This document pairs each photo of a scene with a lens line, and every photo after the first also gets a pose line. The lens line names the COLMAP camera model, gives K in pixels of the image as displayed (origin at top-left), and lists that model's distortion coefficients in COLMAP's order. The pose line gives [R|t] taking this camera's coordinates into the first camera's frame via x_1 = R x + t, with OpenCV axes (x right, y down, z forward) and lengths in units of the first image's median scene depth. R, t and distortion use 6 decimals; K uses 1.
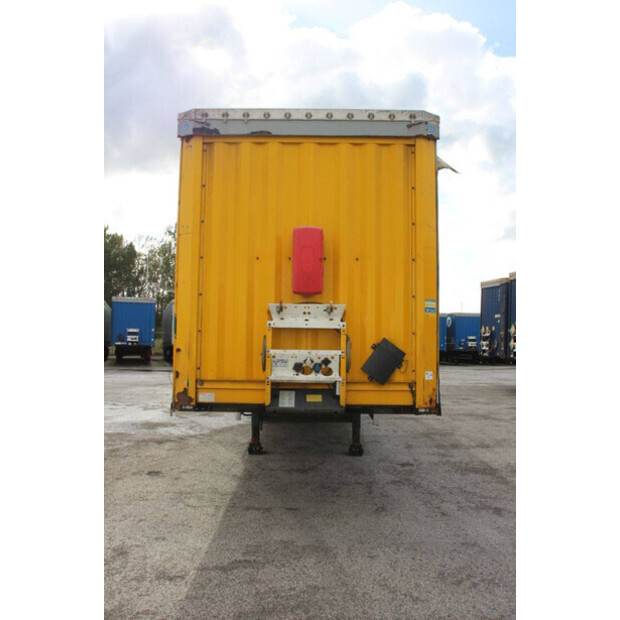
lens RADIAL K [[583.4, 0, 310.0], [0, 583.4, 310.0], [0, 0, 1]] dist [-0.100747, 0.004418]
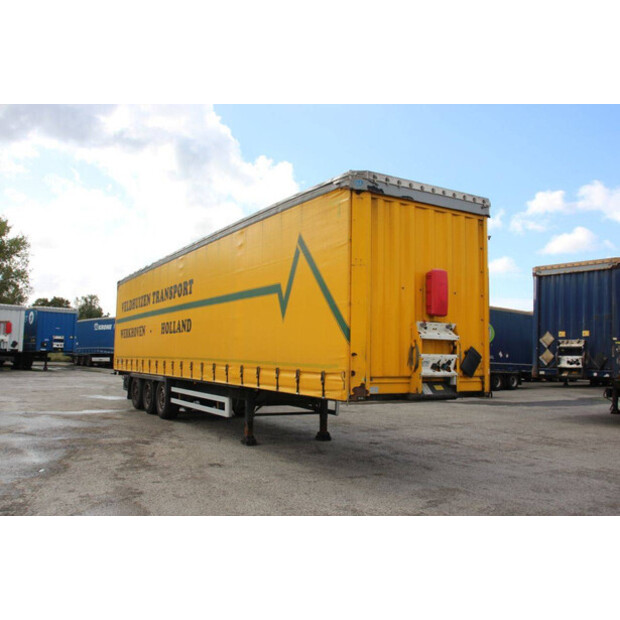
lens RADIAL K [[583.4, 0, 310.0], [0, 583.4, 310.0], [0, 0, 1]] dist [-0.100747, 0.004418]
pose [[0.853483, 0.045184, 0.519157, -1.009737], [-0.040180, 0.998974, -0.020889, 0.000800], [-0.519569, -0.003031, 0.854423, -0.066467]]
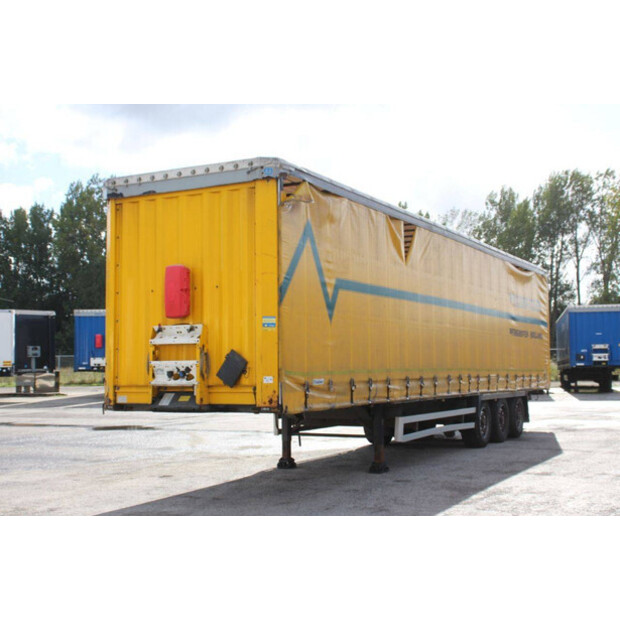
lens RADIAL K [[873.7, 0, 310.0], [0, 873.7, 310.0], [0, 0, 1]] dist [-0.001855, 0.010287]
pose [[0.890846, -0.053063, -0.451196, 1.108509], [0.049799, 0.998576, -0.019116, 0.007589], [0.451568, -0.005440, 0.892220, -0.574488]]
